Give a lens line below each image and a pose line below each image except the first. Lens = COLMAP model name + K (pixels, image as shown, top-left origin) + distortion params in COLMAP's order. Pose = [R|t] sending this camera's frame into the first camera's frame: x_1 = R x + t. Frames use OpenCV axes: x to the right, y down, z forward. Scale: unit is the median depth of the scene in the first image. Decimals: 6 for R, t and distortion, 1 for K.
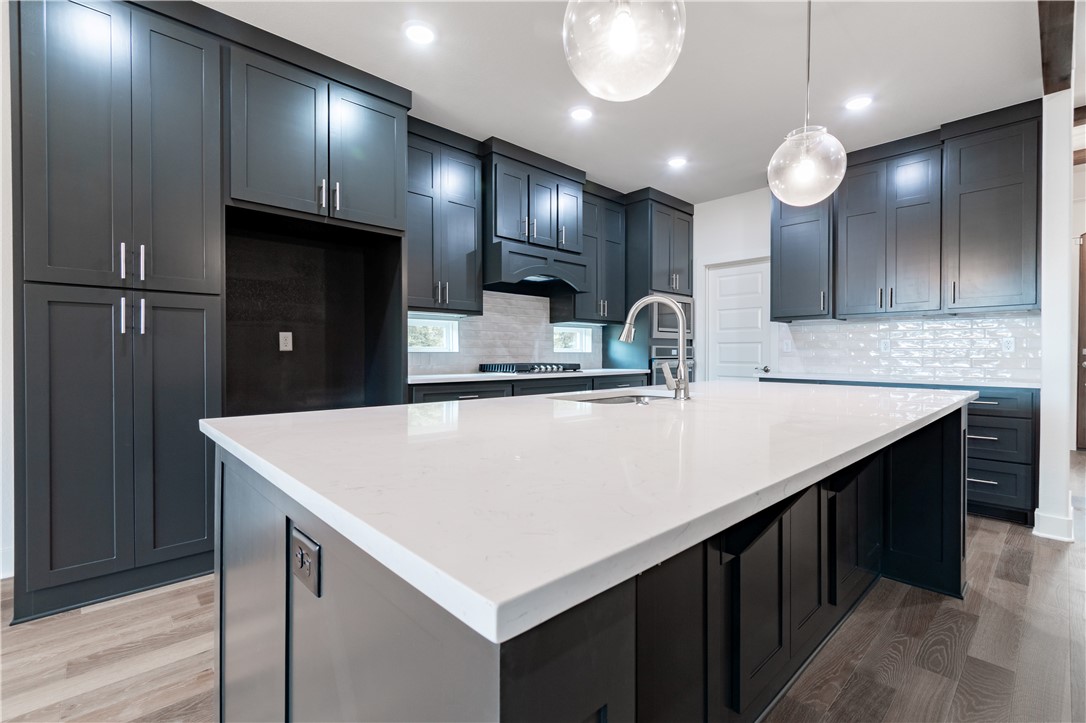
lens RADIAL K [[494.1, 0, 548.7], [0, 494.1, 360.6], [0, 0, 1]] dist [0.000056, 0.000029]
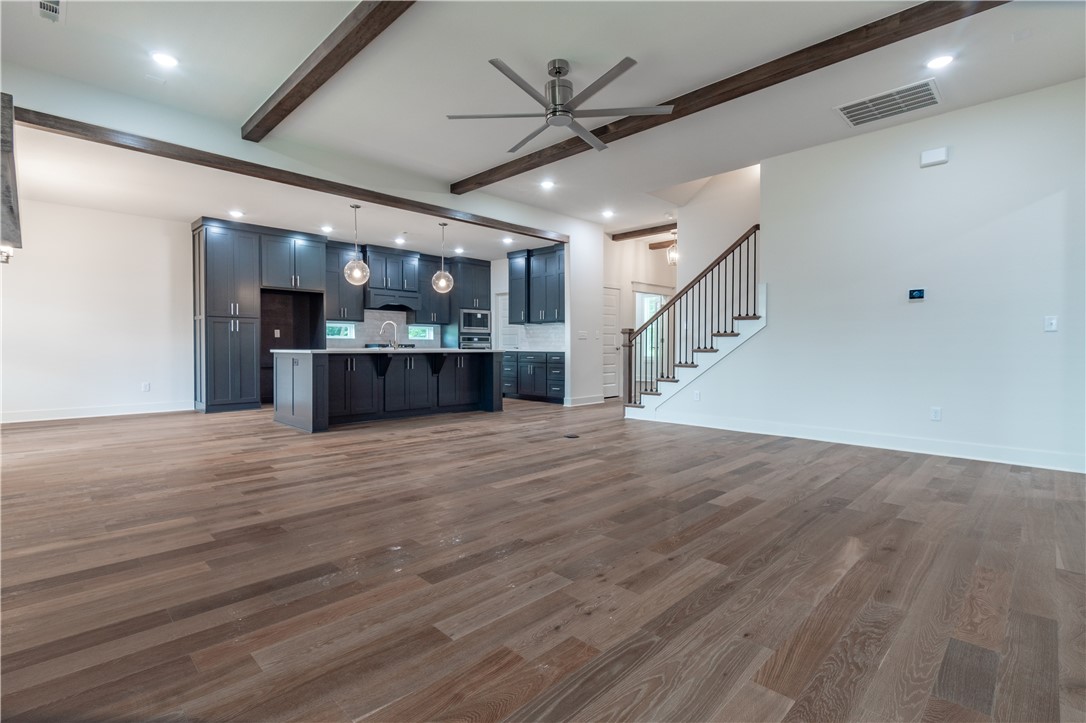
lens RADIAL K [[512.9, 0, 528.3], [0, 512.9, 351.0], [0, 0, 1]] dist [0.012802, 0.000169]
pose [[0.999839, 0.000142, 0.017948, 0.462710], [-0.000031, 0.999981, -0.006198, 0.043636], [-0.017949, 0.006196, 0.999820, -1.087074]]
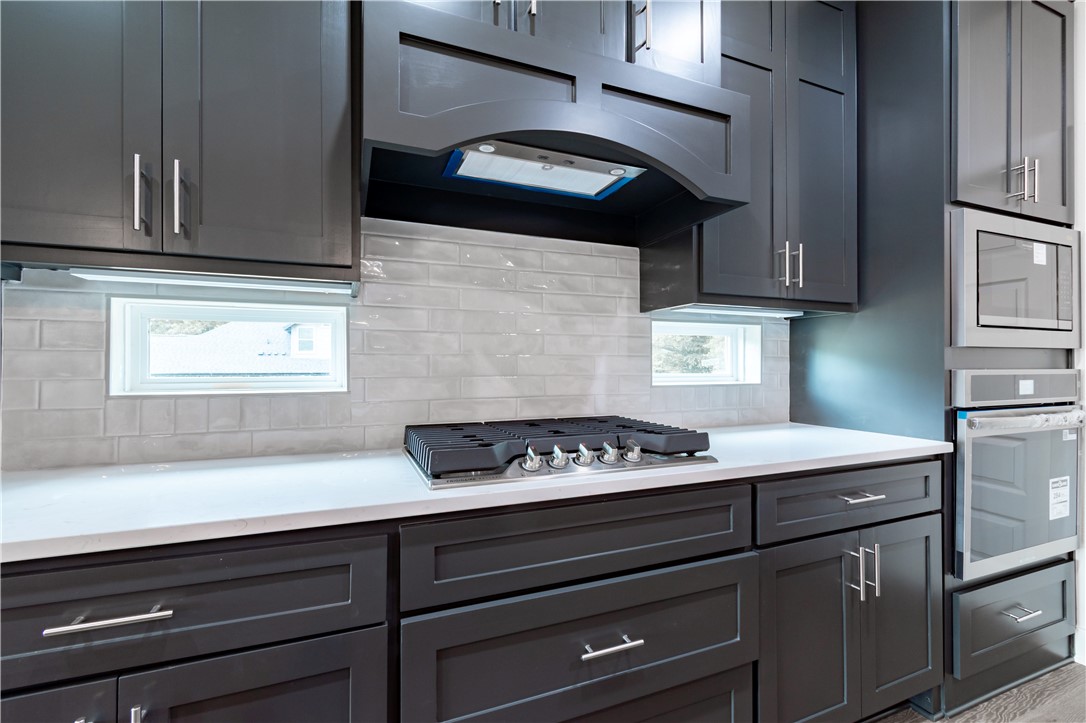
lens RADIAL K [[494.1, 0, 544.4], [0, 494.1, 361.7], [0, 0, 1]] dist [0.000056, 0.000029]
pose [[0.937325, -0.003538, -0.348440, 0.068002], [-0.002816, 0.999839, -0.017728, -0.029900], [0.348446, 0.017599, 0.937164, 0.615862]]
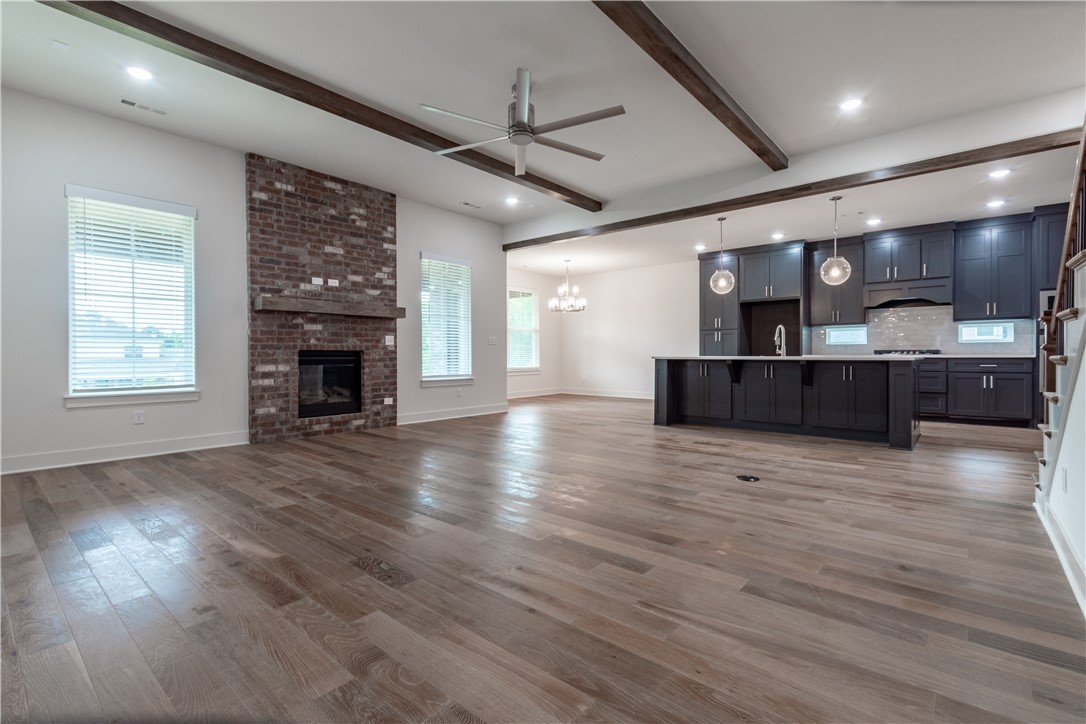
lens RADIAL K [[494.1, 0, 554.5], [0, 494.1, 354.6], [0, 0, 1]] dist [0.000056, 0.000029]
pose [[0.112246, -0.003667, -0.993674, 1.330343], [-0.012680, 0.999906, -0.005122, 0.040449], [0.993600, 0.013175, 0.112189, -0.330584]]
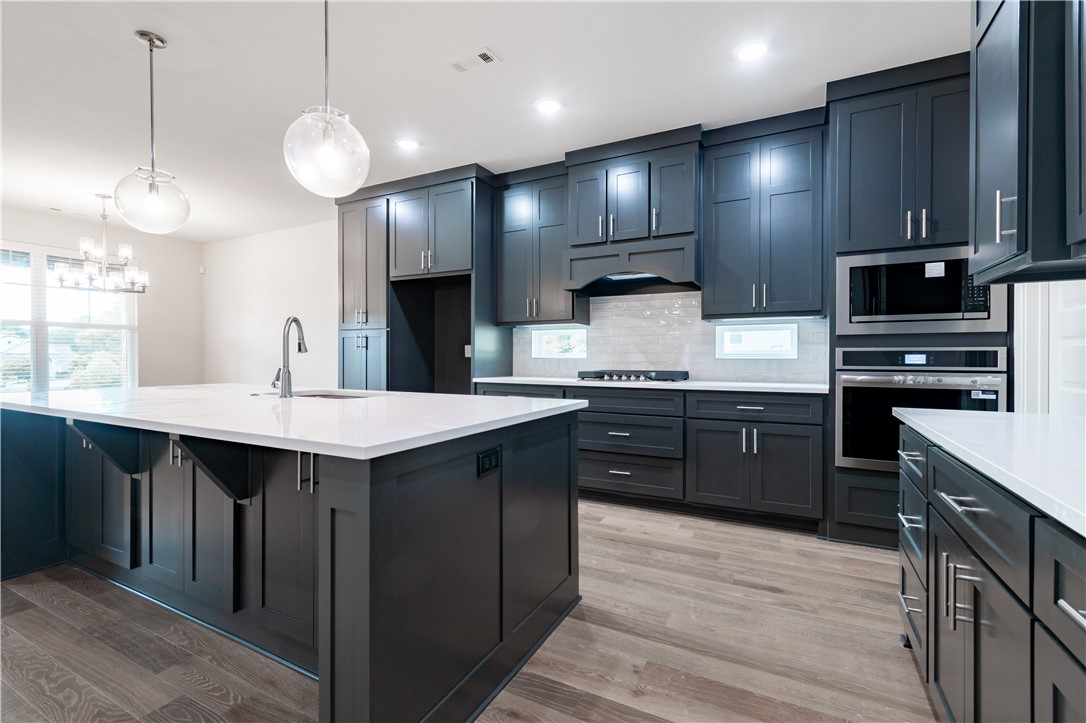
lens RADIAL K [[494.1, 0, 547.7], [0, 494.1, 362.6], [0, 0, 1]] dist [0.000056, 0.000029]
pose [[0.327567, 0.011374, -0.944760, 0.685130], [-0.012759, 0.999890, 0.007614, -0.013127], [0.944742, 0.009560, 0.327676, 0.495895]]
